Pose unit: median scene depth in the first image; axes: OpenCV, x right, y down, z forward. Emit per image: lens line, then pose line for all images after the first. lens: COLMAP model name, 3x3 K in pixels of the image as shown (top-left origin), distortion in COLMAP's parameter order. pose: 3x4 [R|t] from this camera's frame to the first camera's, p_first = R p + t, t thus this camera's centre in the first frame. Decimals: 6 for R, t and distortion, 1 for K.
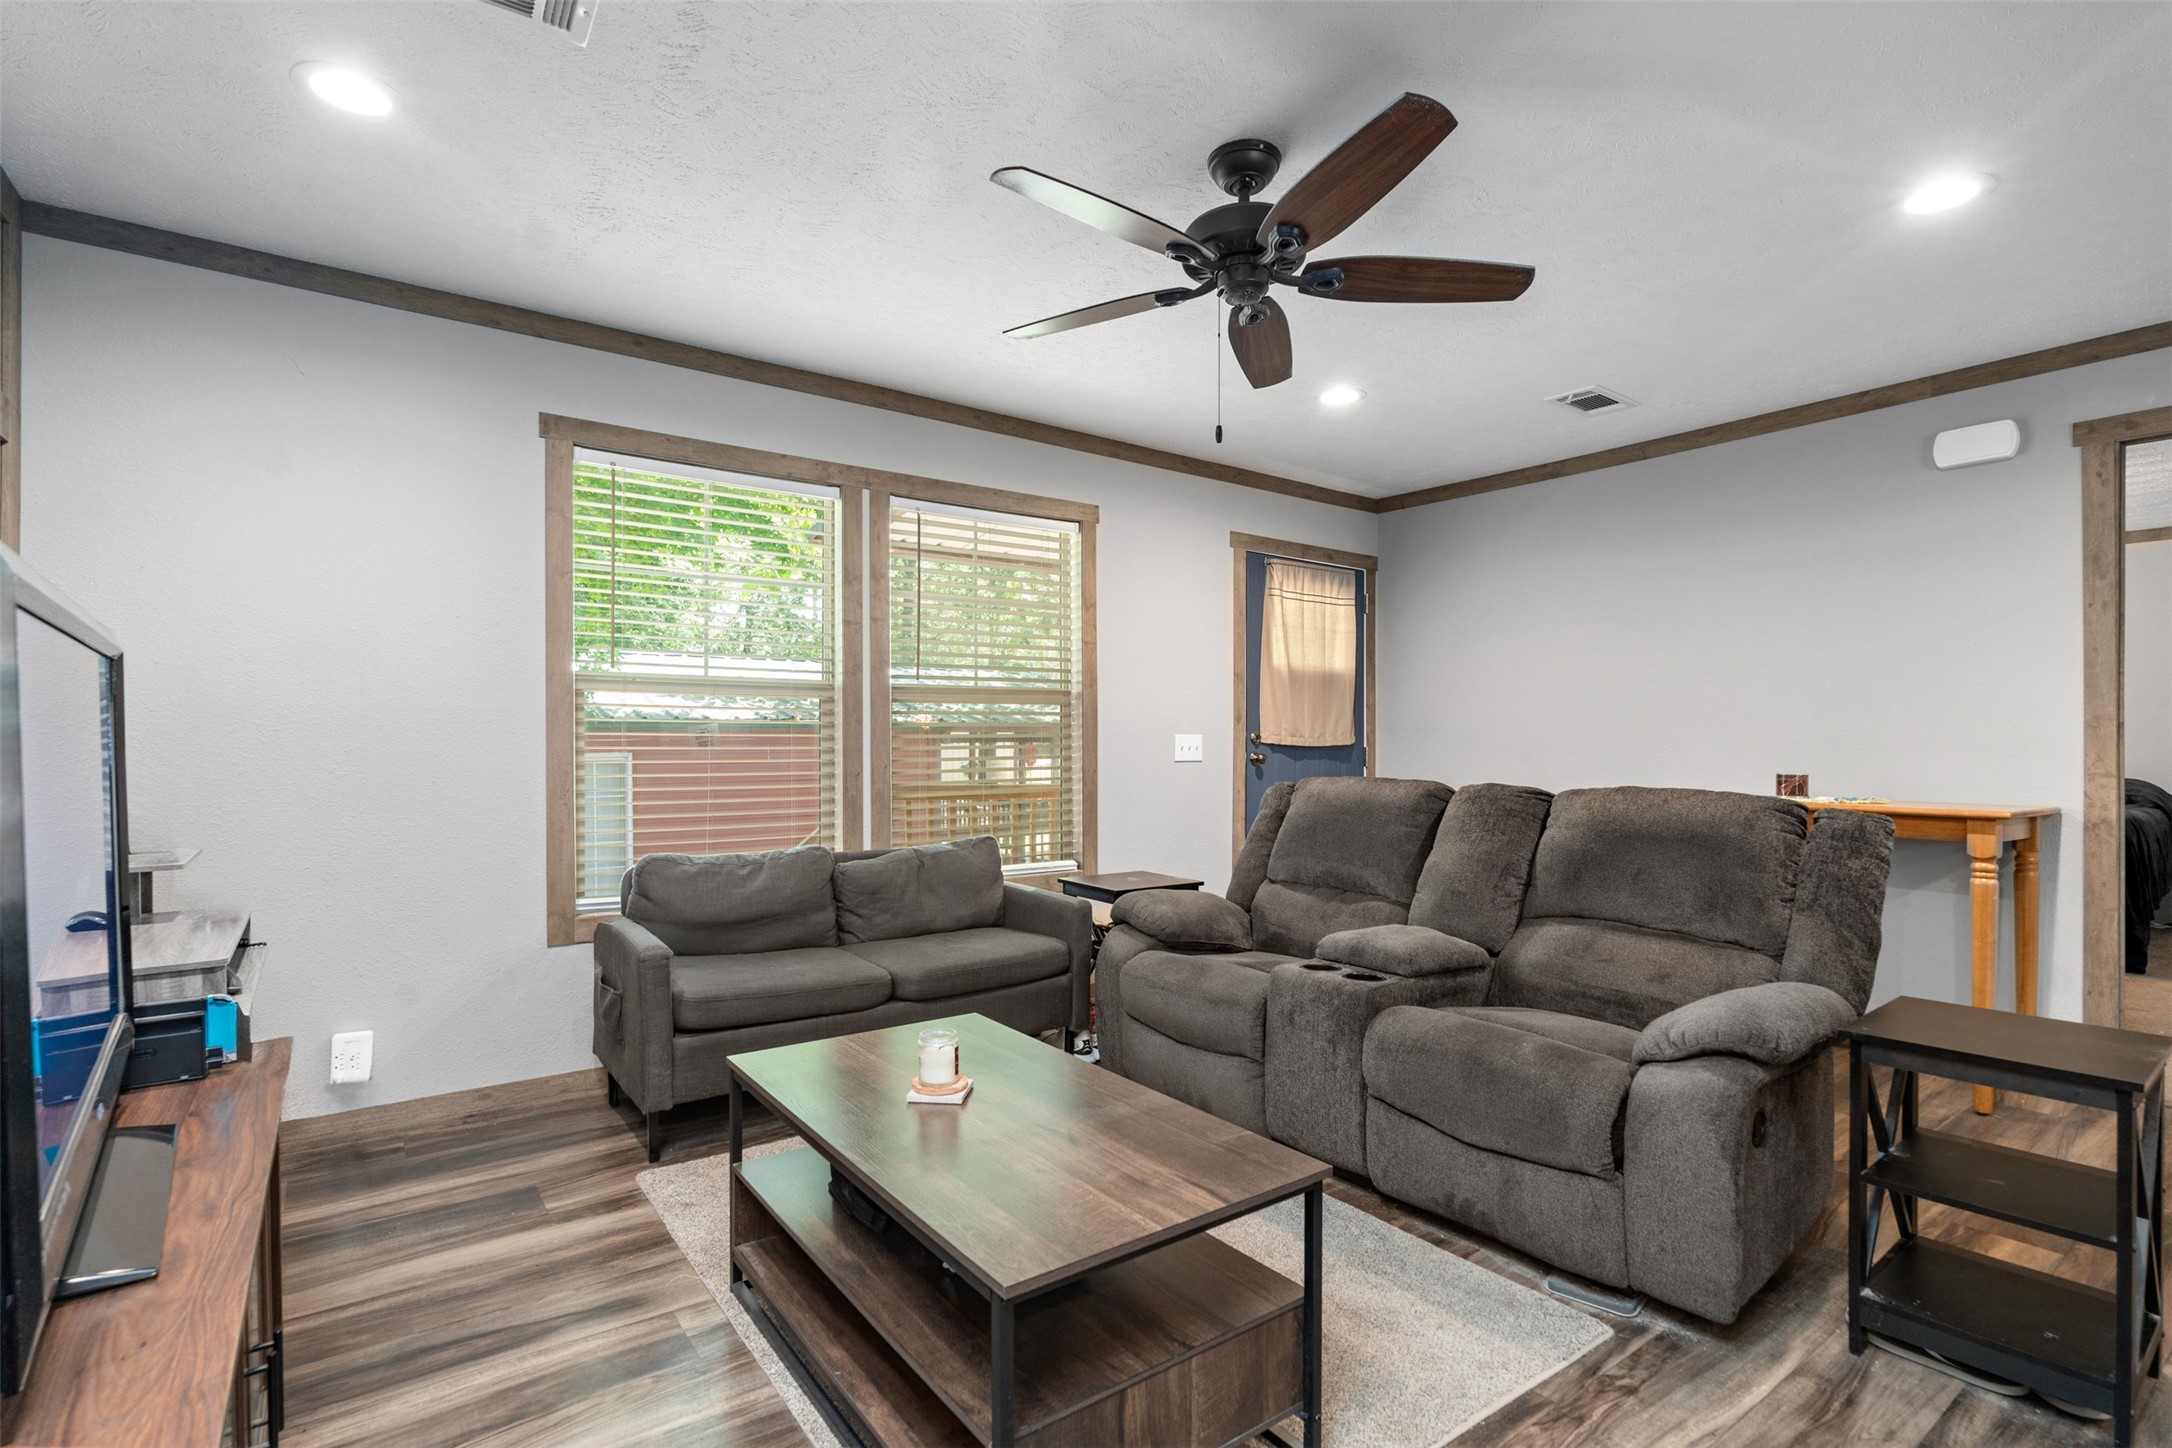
lens RADIAL K [[1021.2, 0, 1090.2], [0, 1021.2, 749.5], [0, 0, 1]] dist [-0.001233, 0.000476]
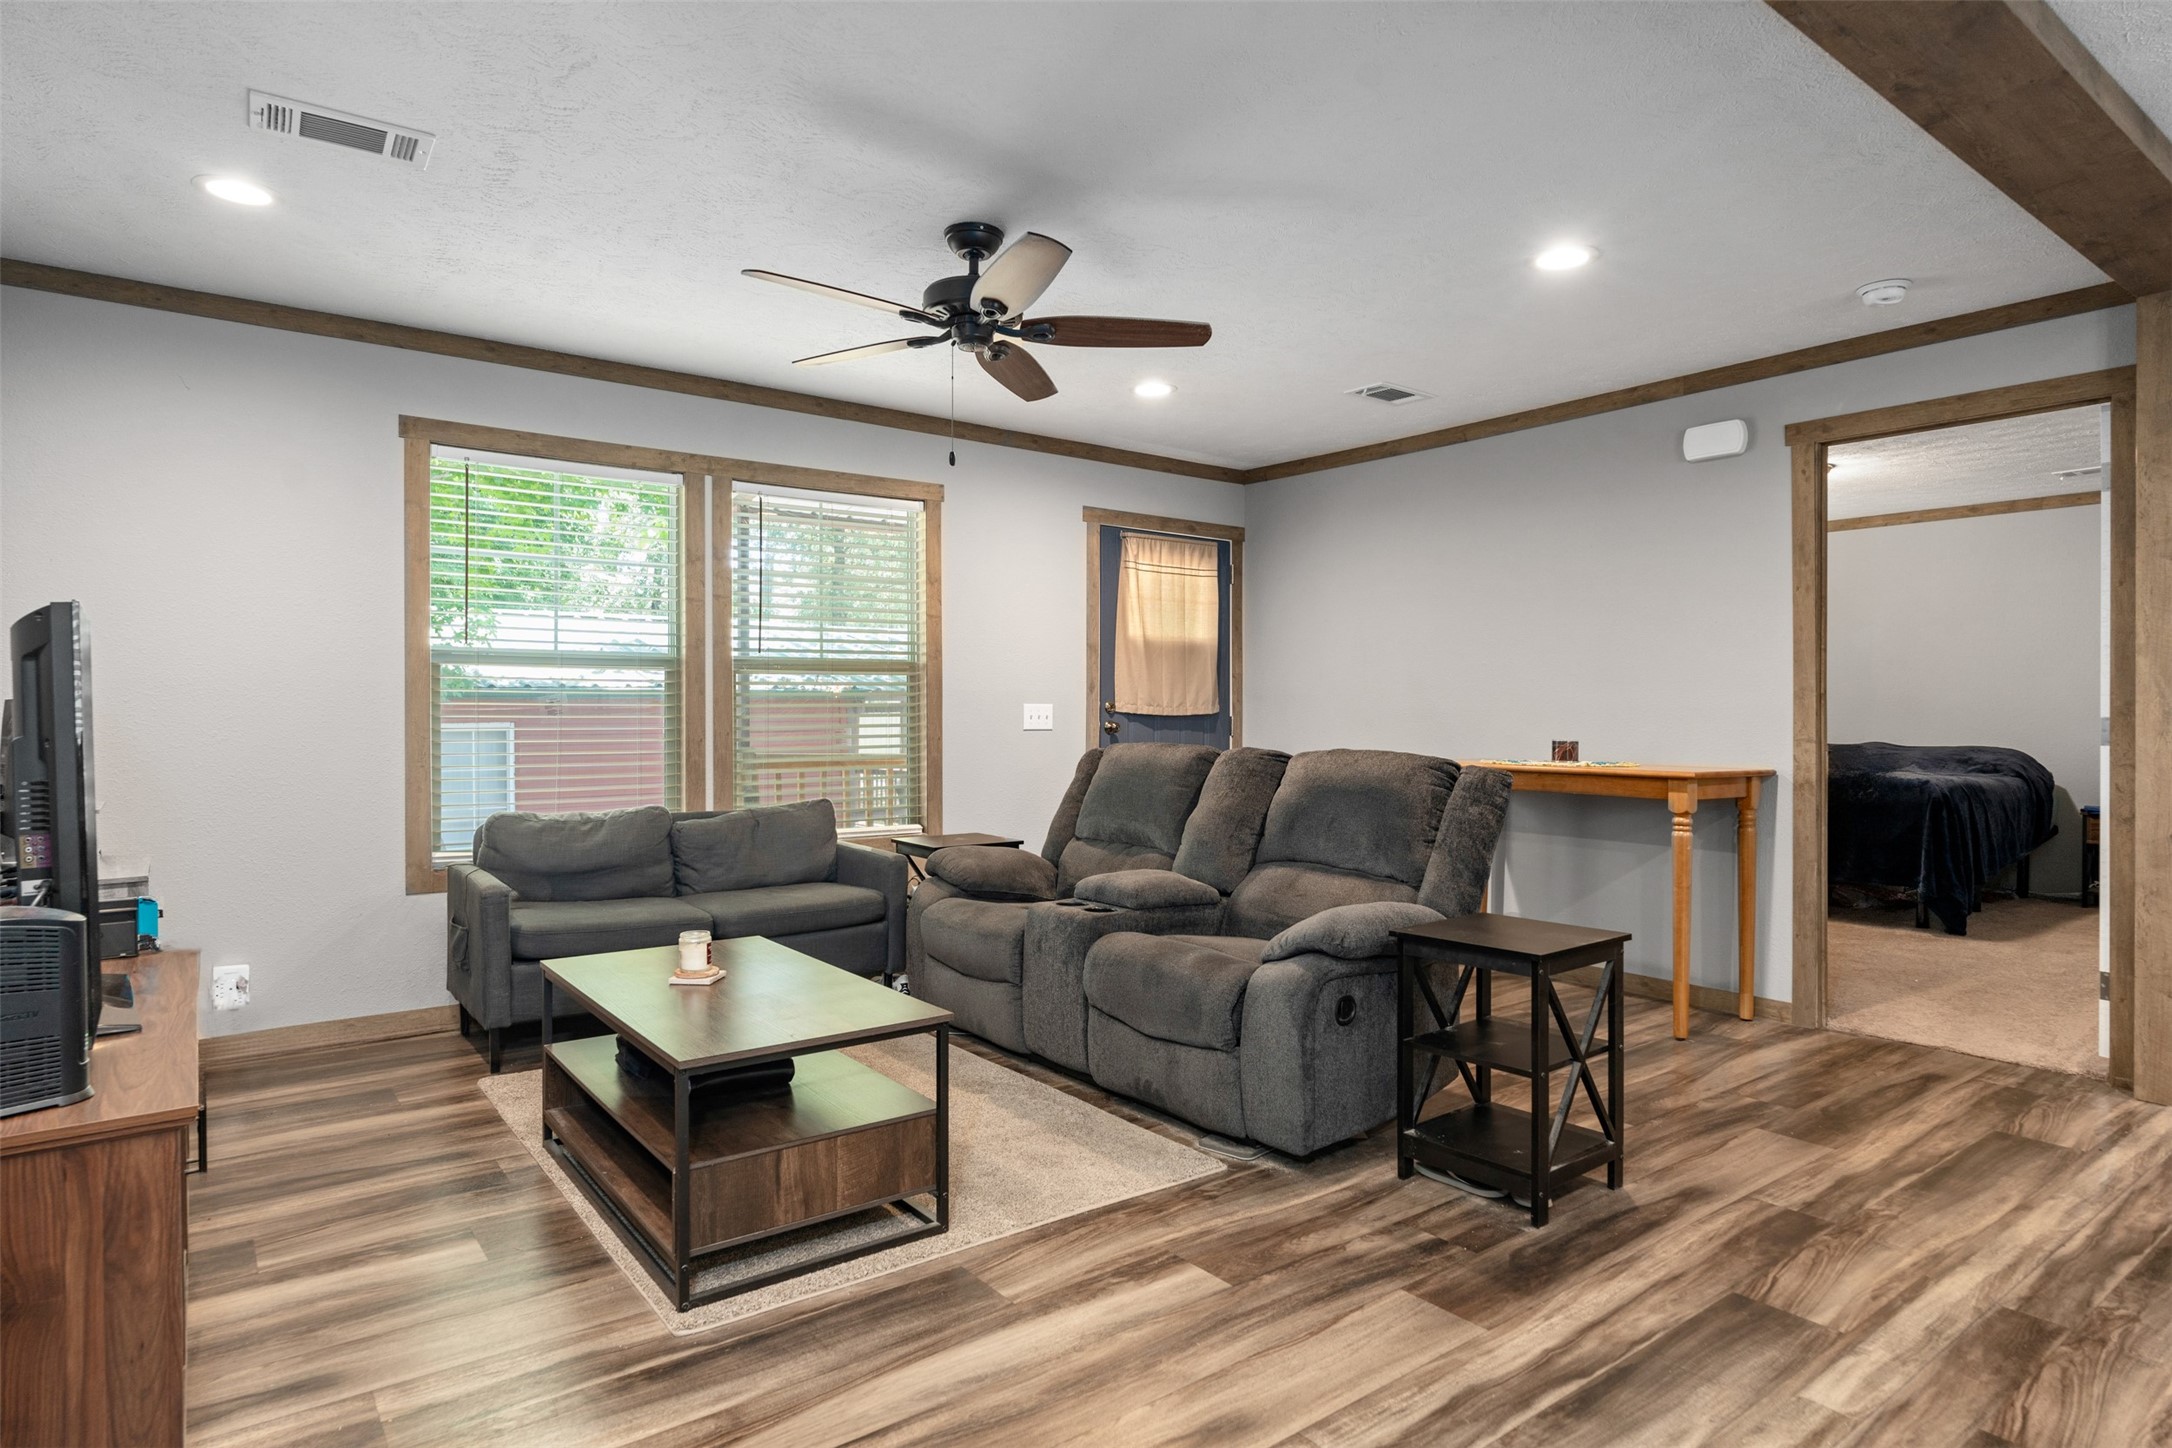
lens RADIAL K [[1204.8, 0, 1092.3], [0, 1204.8, 720.1], [0, 0, 1]] dist [0.000527, -0.000226]
pose [[0.999934, 0.000110, 0.011465, 0.201613], [-0.000105, 1.000000, -0.000439, 0.003456], [-0.011465, 0.000438, 0.999934, -0.323120]]
